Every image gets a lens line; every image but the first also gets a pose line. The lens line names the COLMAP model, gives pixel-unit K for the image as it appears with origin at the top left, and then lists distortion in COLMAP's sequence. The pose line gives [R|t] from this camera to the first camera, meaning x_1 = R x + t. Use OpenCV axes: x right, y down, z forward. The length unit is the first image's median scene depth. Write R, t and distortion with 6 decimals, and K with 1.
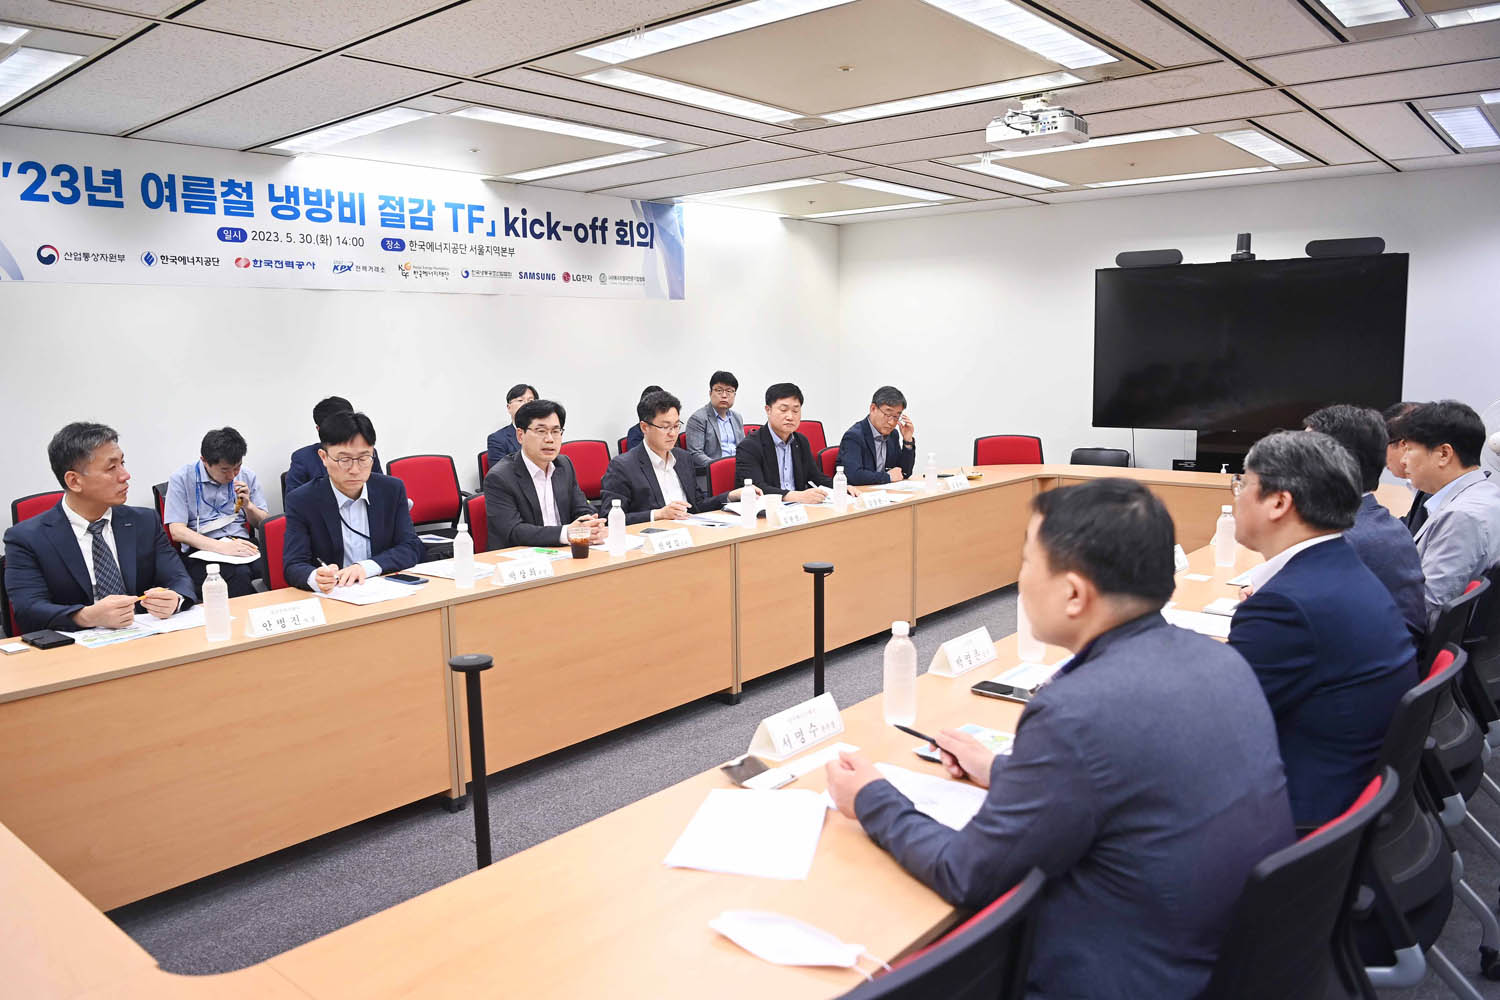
lens RADIAL K [[1097.0, 0, 750.0], [0, 1097.0, 500.0], [0, 0, 1]] dist [-0.093973, -0.000481]
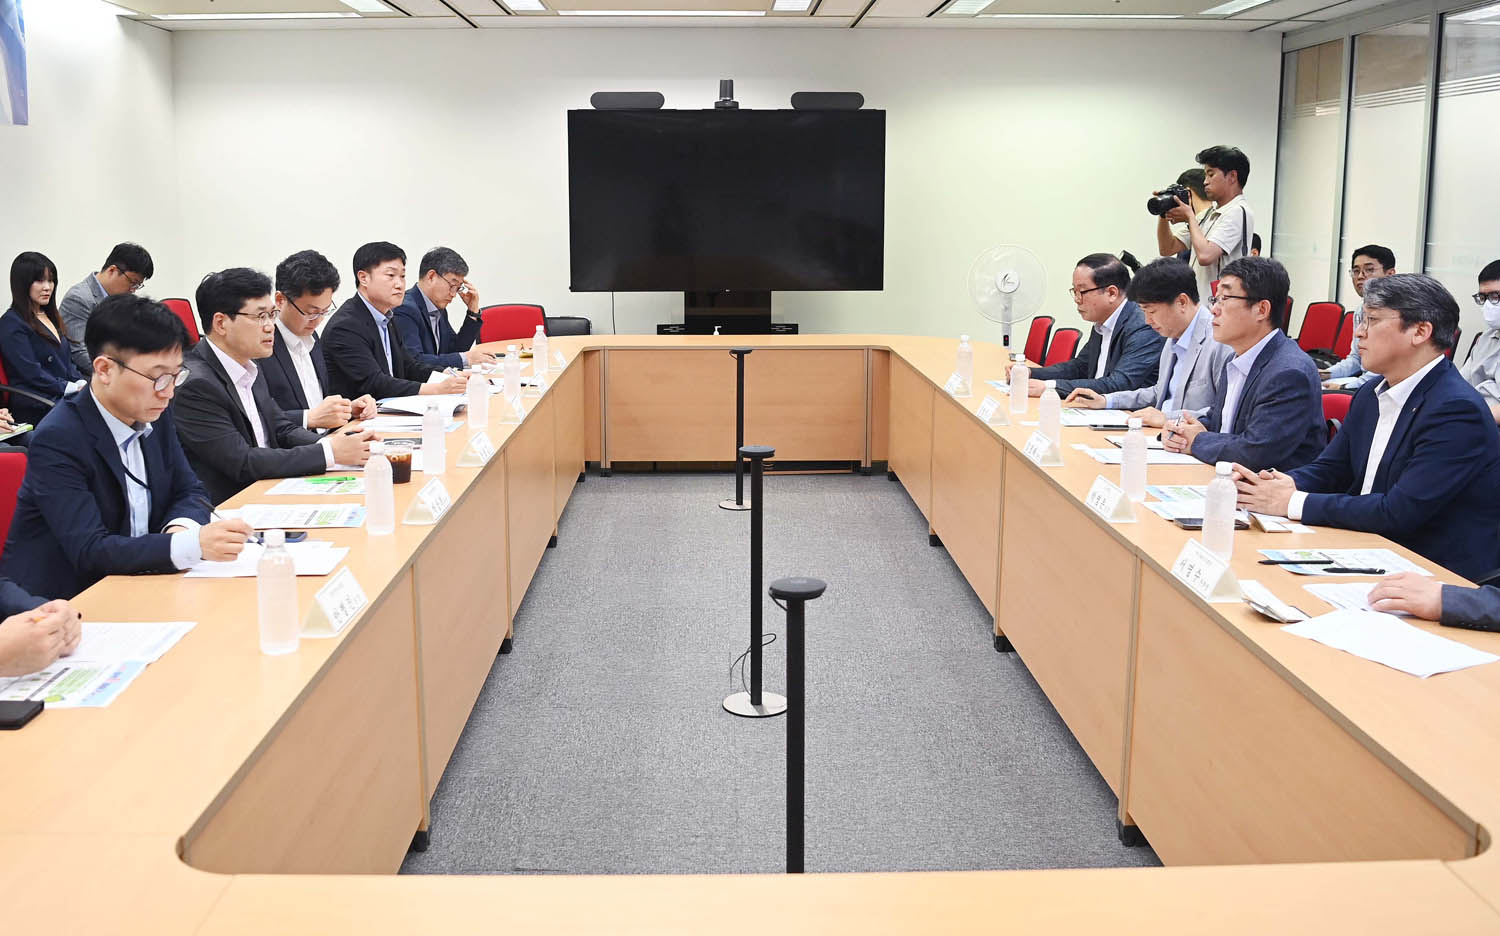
lens RADIAL K [[1329.0, 0, 750.0], [0, 1329.0, 468.0], [0, 0, 1]] dist [-0.100466, 0.004704]
pose [[0.735170, -0.112722, 0.668445, -0.334813], [0.073816, 0.993526, 0.086357, -0.008087], [-0.673852, -0.014145, 0.738731, 0.122747]]
